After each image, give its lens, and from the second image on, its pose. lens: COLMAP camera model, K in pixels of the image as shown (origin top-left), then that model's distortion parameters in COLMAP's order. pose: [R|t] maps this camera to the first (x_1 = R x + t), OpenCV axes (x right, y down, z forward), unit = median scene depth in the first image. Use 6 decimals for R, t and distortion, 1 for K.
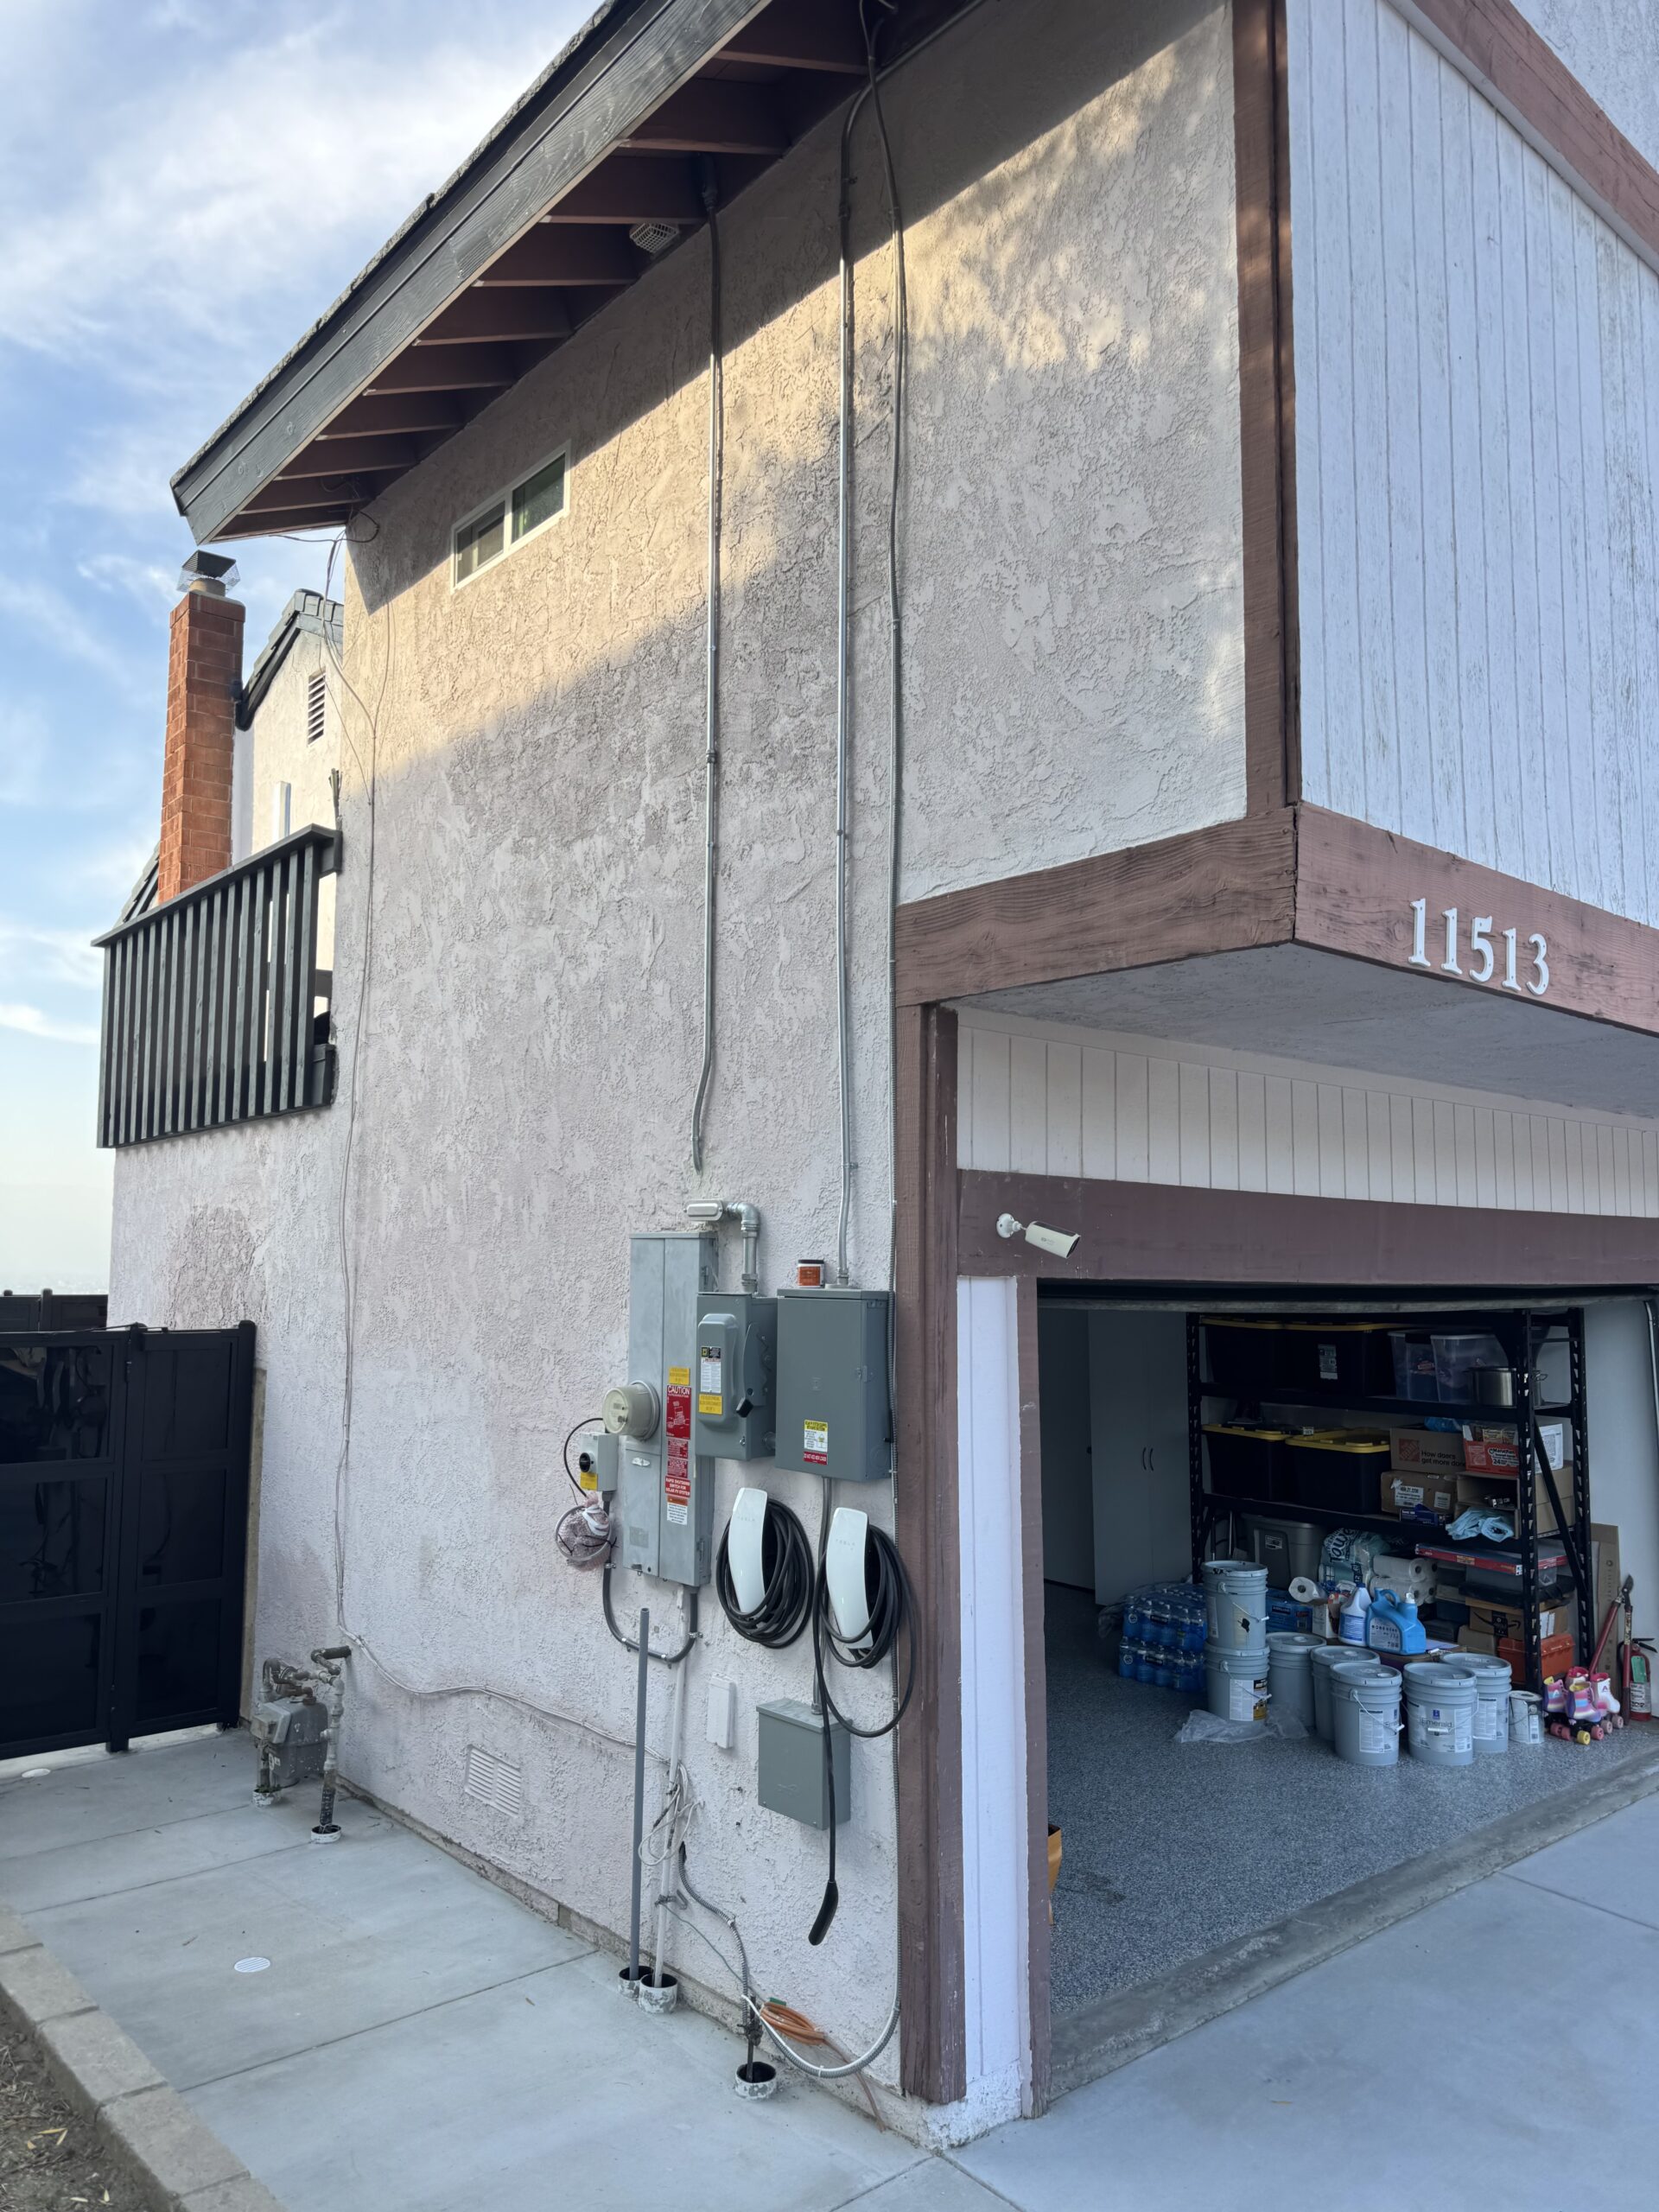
lens RADIAL K [[1549.6, 0, 829.5], [0, 1549.6, 1106.0], [0, 0, 1]] dist [0.071359, -0.091234]
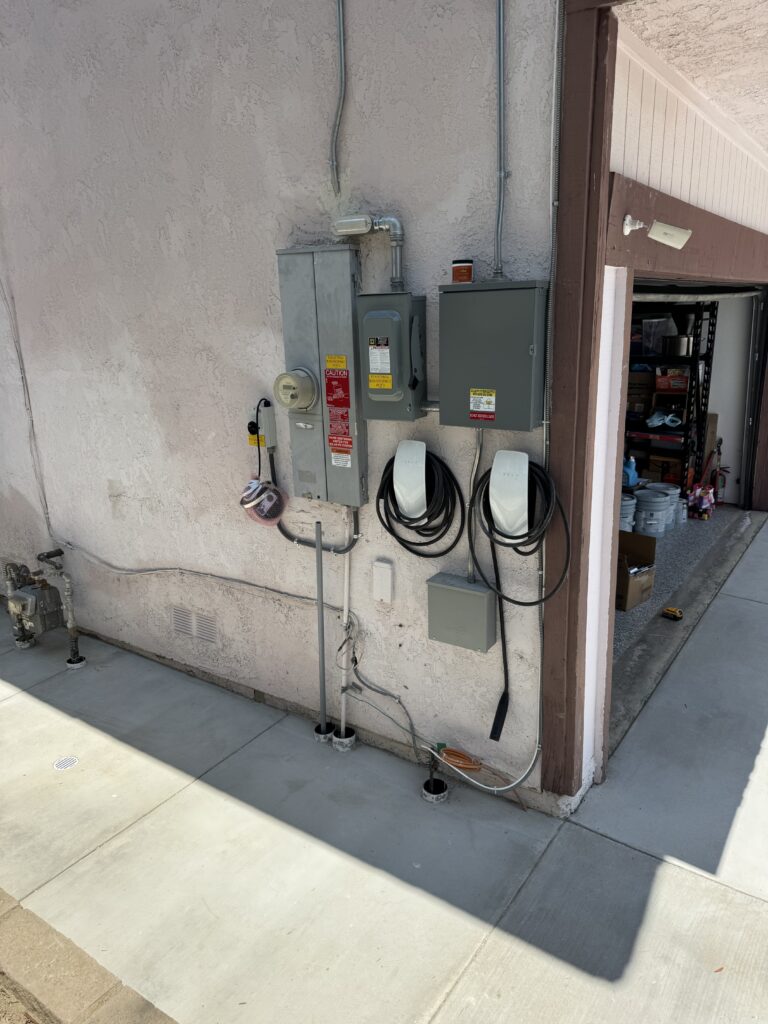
lens RADIAL K [[717.4, 0, 384.0], [0, 717.4, 512.0], [0, 0, 1]] dist [0.071359, -0.091234]
pose [[0.967844, -0.100231, 0.230720, -0.187087], [0.007988, 0.928973, 0.370062, 0.057315], [-0.251424, -0.356319, 0.899902, 0.339986]]
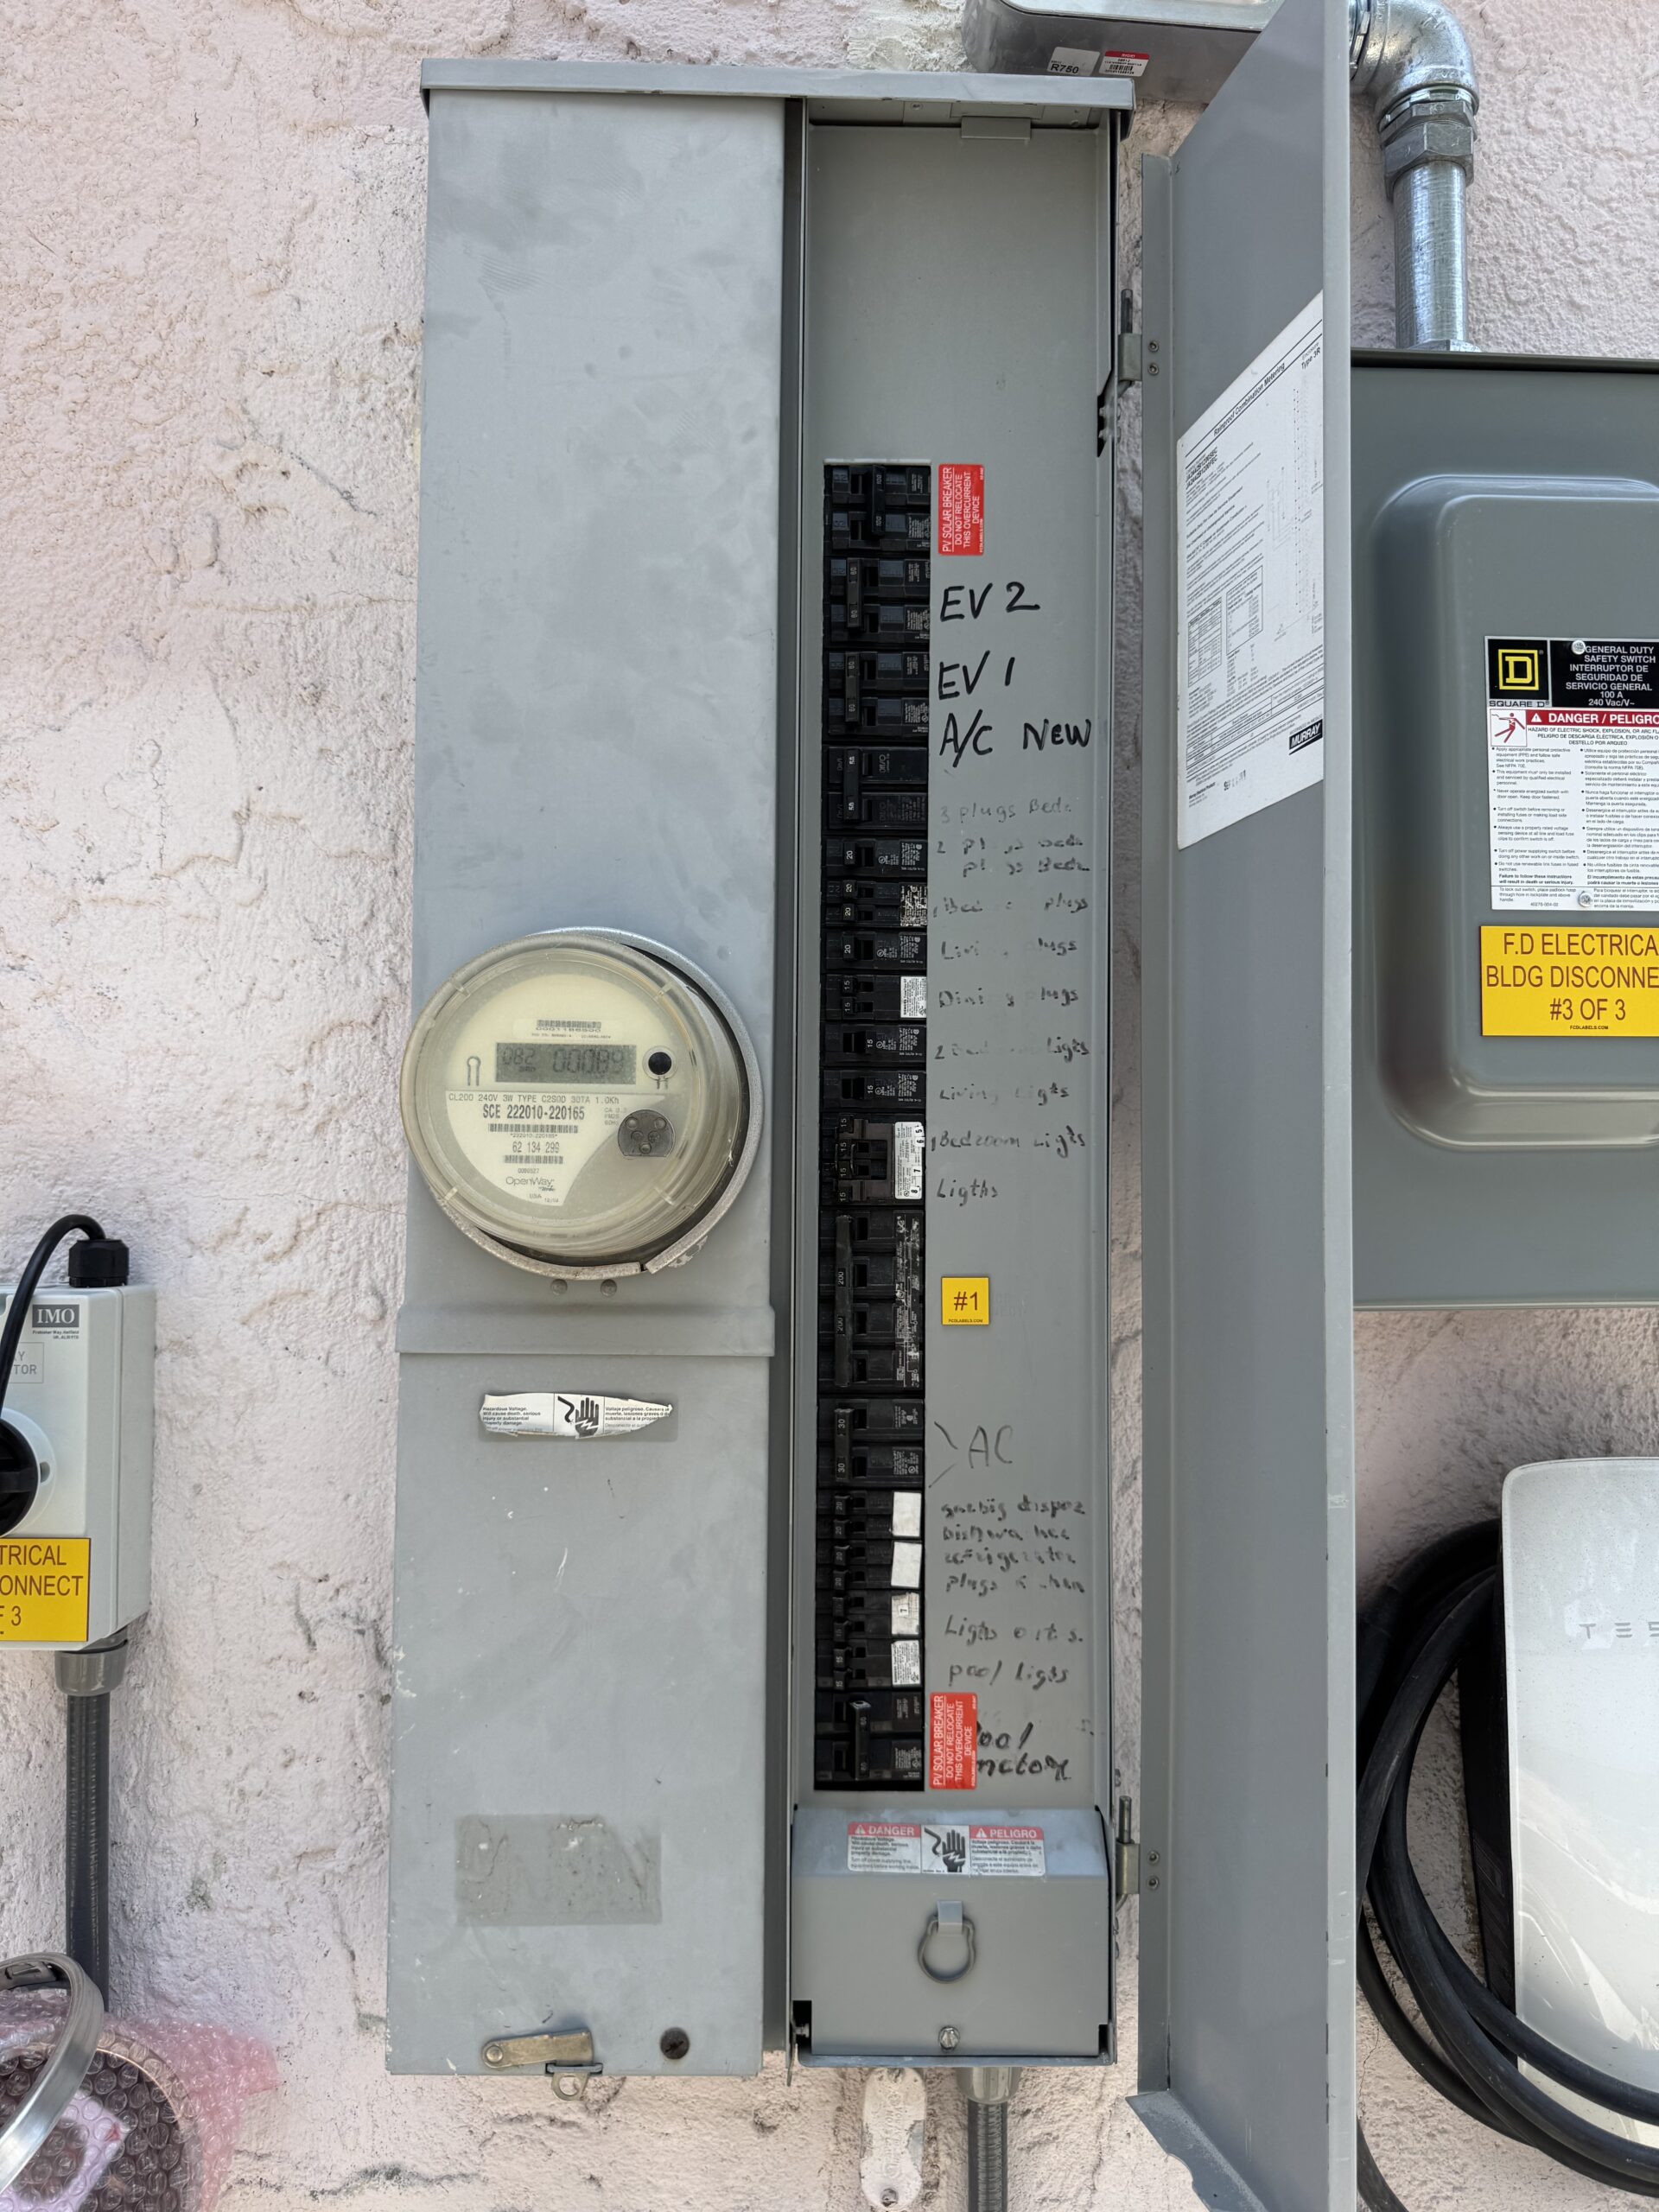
lens RADIAL K [[1549.6, 0, 829.5], [0, 1549.6, 1106.0], [0, 0, 1]] dist [0.071359, -0.091234]
pose [[0.624045, 0.044394, 0.780126, -0.210980], [-0.082136, 0.996581, 0.008992, 0.173093], [-0.777059, -0.069688, 0.625558, 0.788700]]
